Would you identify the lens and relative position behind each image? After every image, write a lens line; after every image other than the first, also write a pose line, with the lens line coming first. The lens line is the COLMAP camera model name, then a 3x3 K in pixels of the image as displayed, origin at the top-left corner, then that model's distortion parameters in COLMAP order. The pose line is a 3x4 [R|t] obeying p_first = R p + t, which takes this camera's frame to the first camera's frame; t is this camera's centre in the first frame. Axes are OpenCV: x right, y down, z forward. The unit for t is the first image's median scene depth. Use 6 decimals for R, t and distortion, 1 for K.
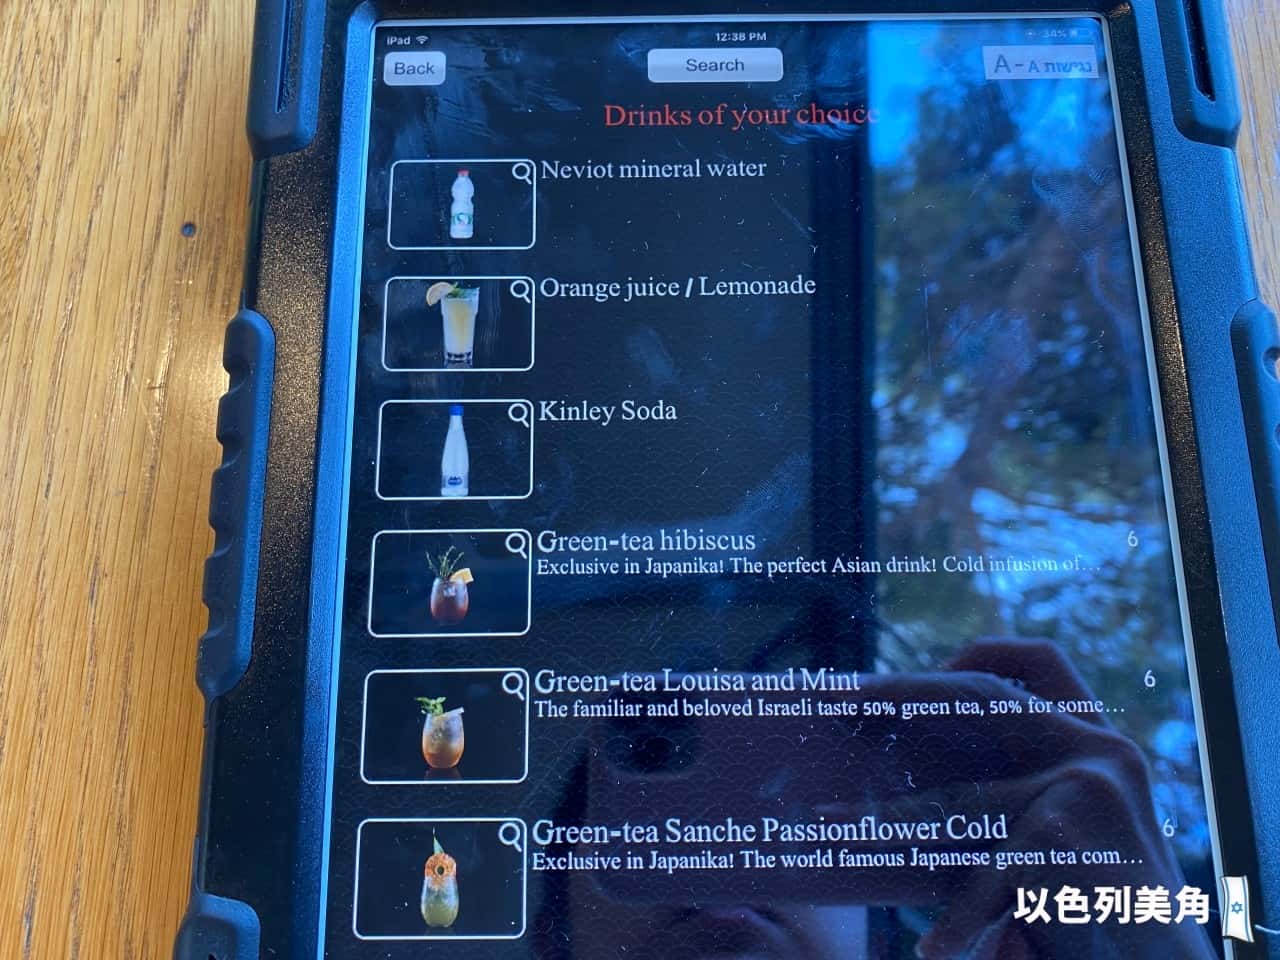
lens RADIAL K [[981.4, 0, 630.3], [0, 981.4, 466.4], [0, 0, 1]] dist [-0.025462, 0.011494]
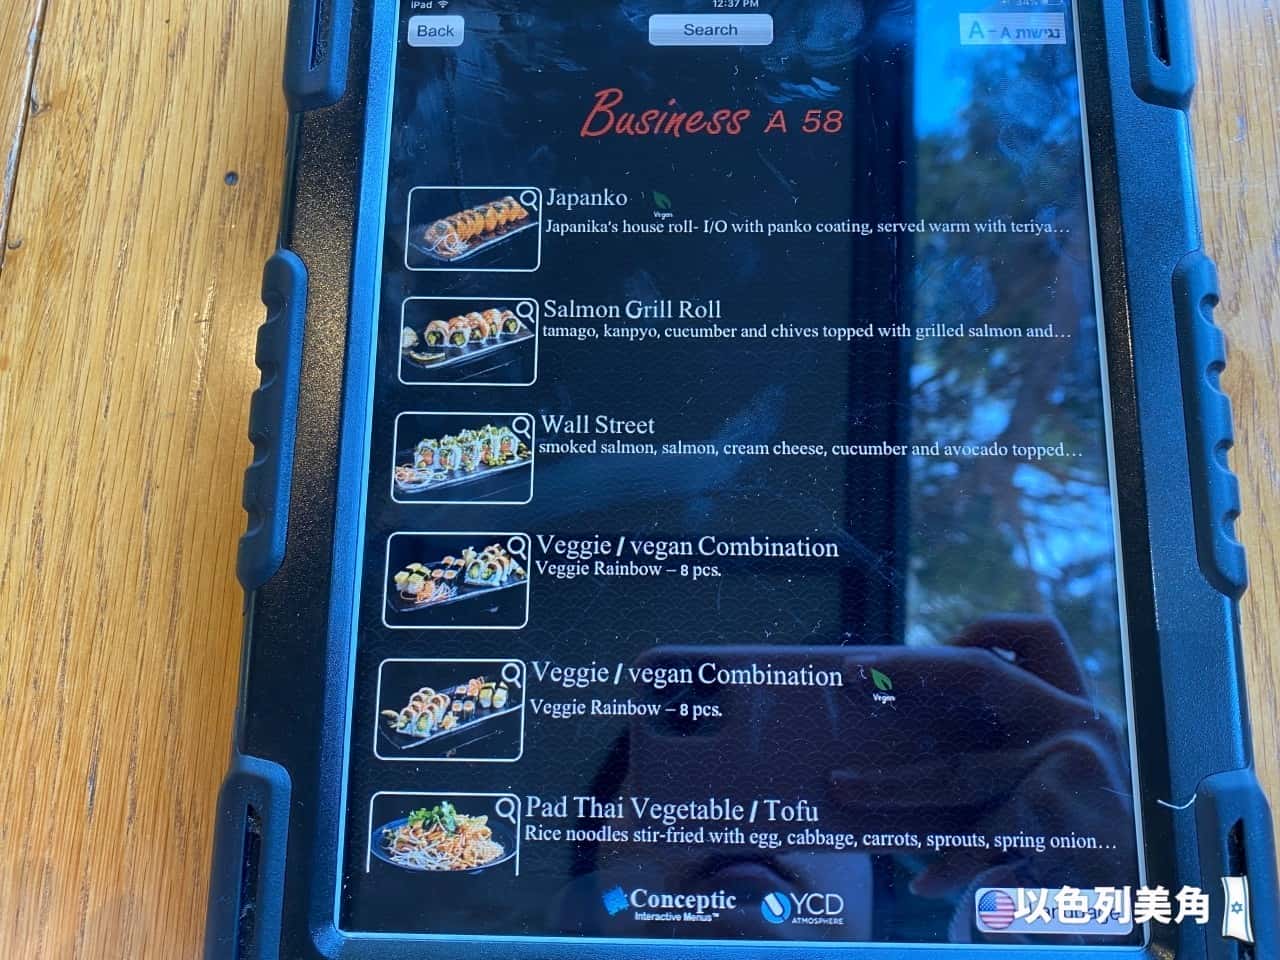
lens RADIAL K [[981.4, 0, 651.9], [0, 981.4, 476.7], [0, 0, 1]] dist [-0.025462, 0.011494]
pose [[0.999629, 0.016781, -0.021472, 0.053351], [-0.015910, 0.999069, 0.040108, 0.044085], [0.022125, -0.039752, 0.998965, -0.107114]]
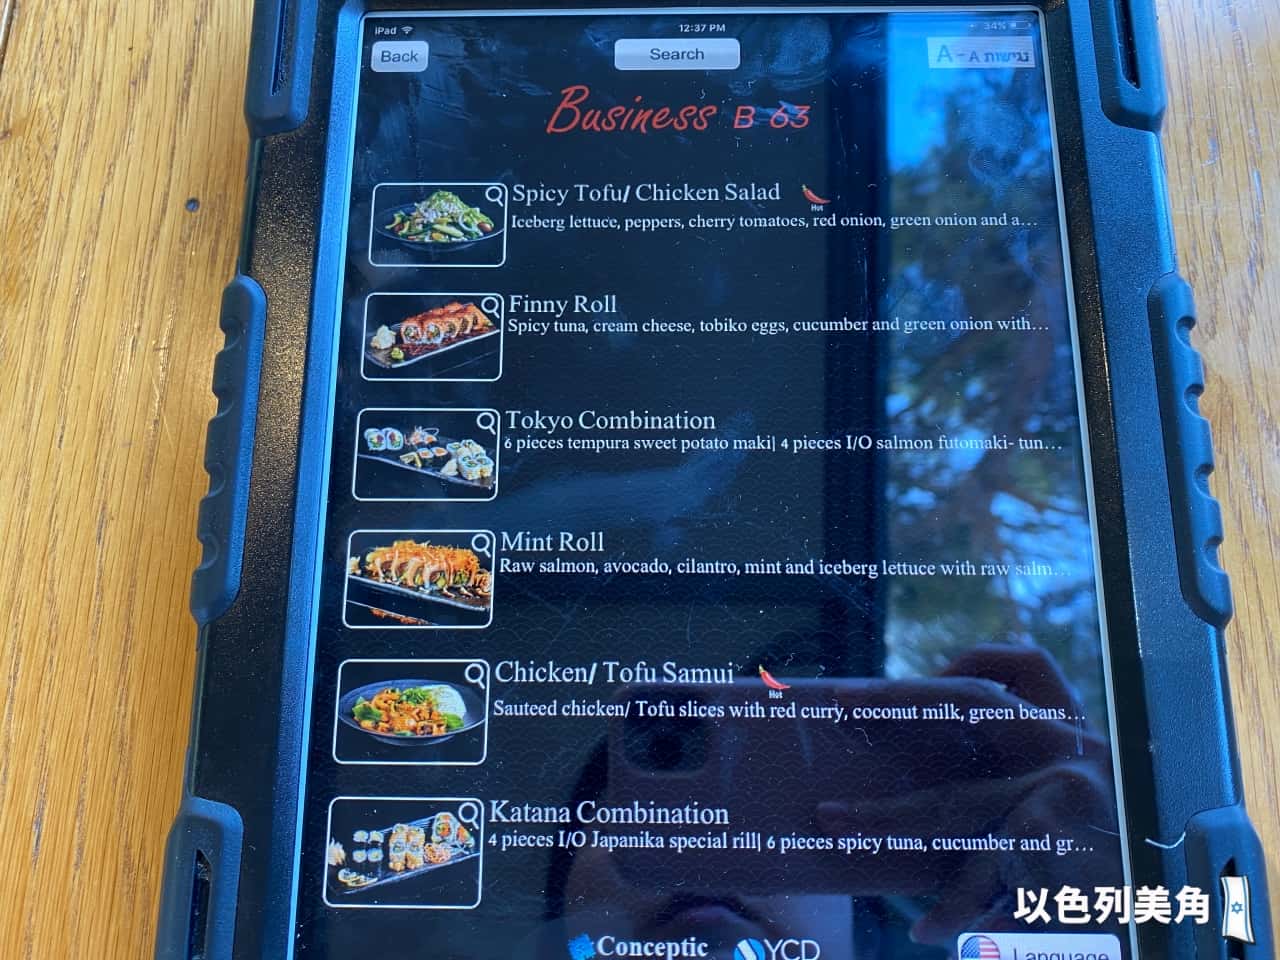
lens RADIAL K [[981.4, 0, 633.6], [0, 981.4, 471.8], [0, 0, 1]] dist [-0.025462, 0.011494]
pose [[0.999773, 0.011301, -0.018064, 0.063948], [-0.011241, 0.999931, 0.003450, 0.047210], [0.018101, -0.003246, 0.999831, -0.080737]]
